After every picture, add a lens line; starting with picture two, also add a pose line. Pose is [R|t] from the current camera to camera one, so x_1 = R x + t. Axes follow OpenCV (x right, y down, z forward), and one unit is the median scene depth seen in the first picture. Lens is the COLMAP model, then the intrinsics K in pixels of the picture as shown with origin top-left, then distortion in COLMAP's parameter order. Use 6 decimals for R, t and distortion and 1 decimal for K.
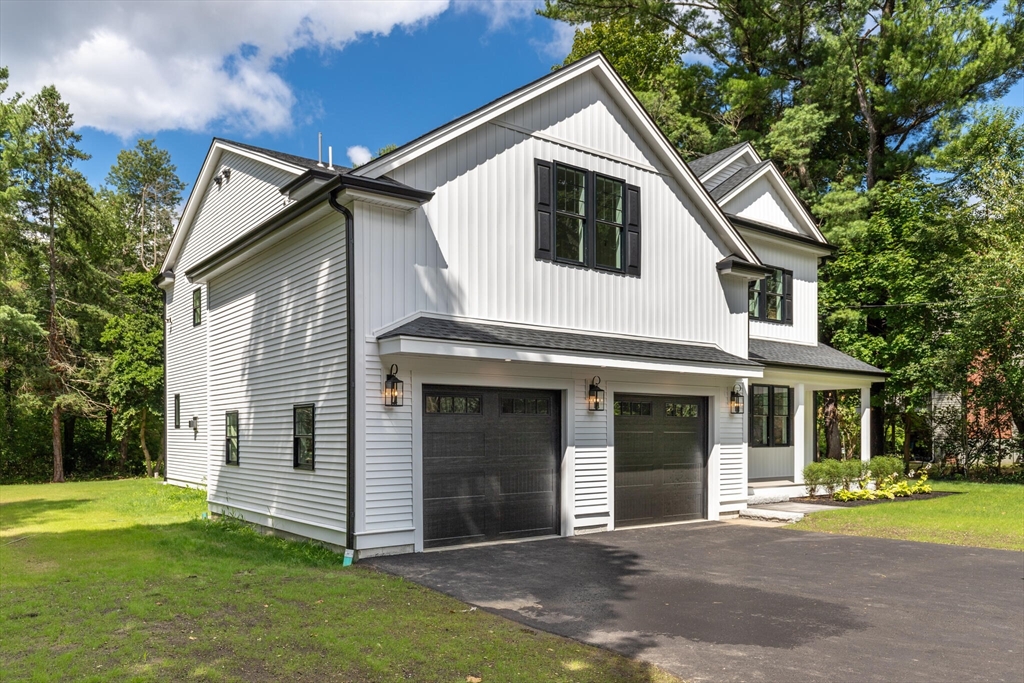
lens RADIAL K [[740.4, 0, 513.8], [0, 740.4, 430.6], [0, 0, 1]] dist [0.025505, 0.001353]
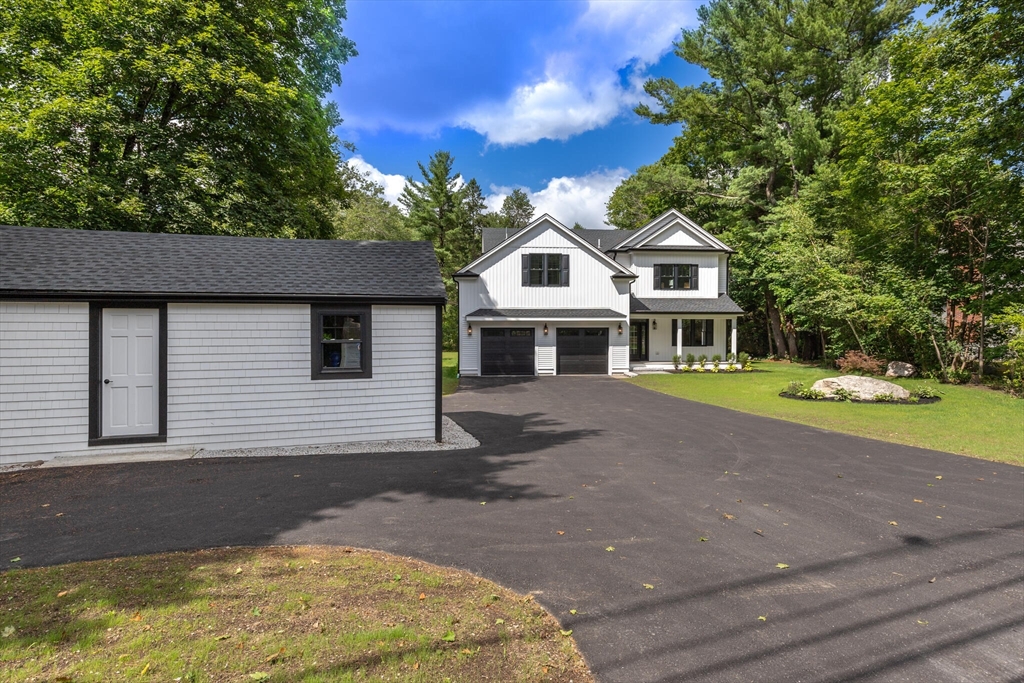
lens RADIAL K [[472.4, 0, 519.6], [0, 472.4, 339.8], [0, 0, 1]] dist [0.013119, -0.000215]
pose [[0.844675, 0.017107, -0.535006, 1.010030], [0.002694, 0.999341, 0.036208, -0.073420], [0.535272, -0.032025, 0.844072, -0.640061]]
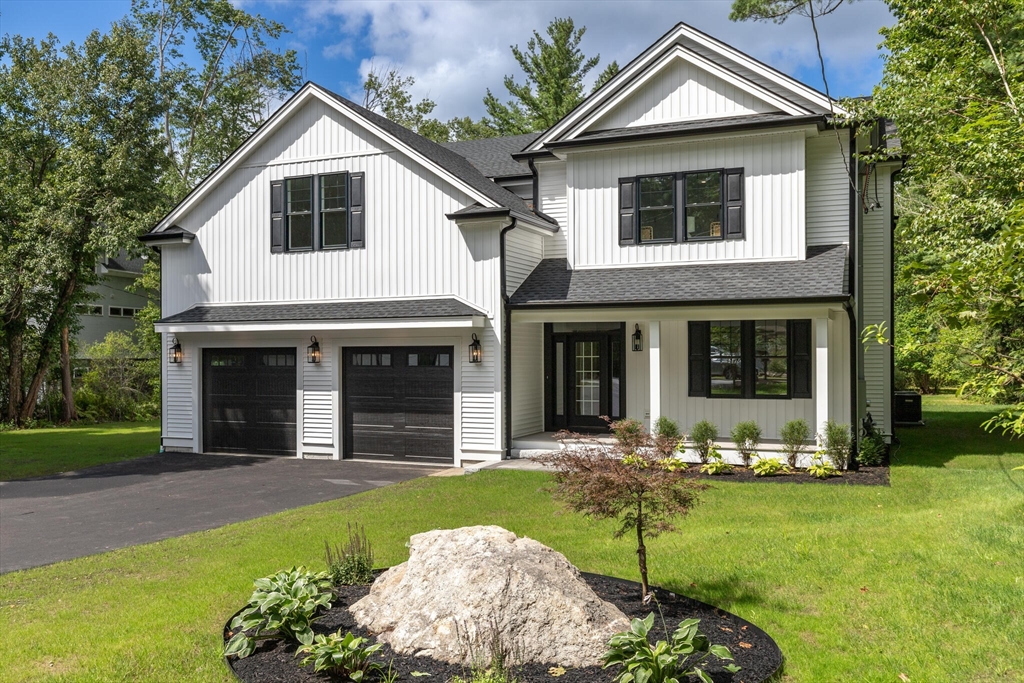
lens RADIAL K [[849.3, 0, 510.0], [0, 849.3, 358.1], [0, 0, 1]] dist [0.011401, 0.002665]
pose [[0.514717, 0.000714, -0.857360, 1.497977], [0.006178, 0.999971, 0.004542, -0.038647], [0.857338, -0.007635, 0.514697, 0.524751]]
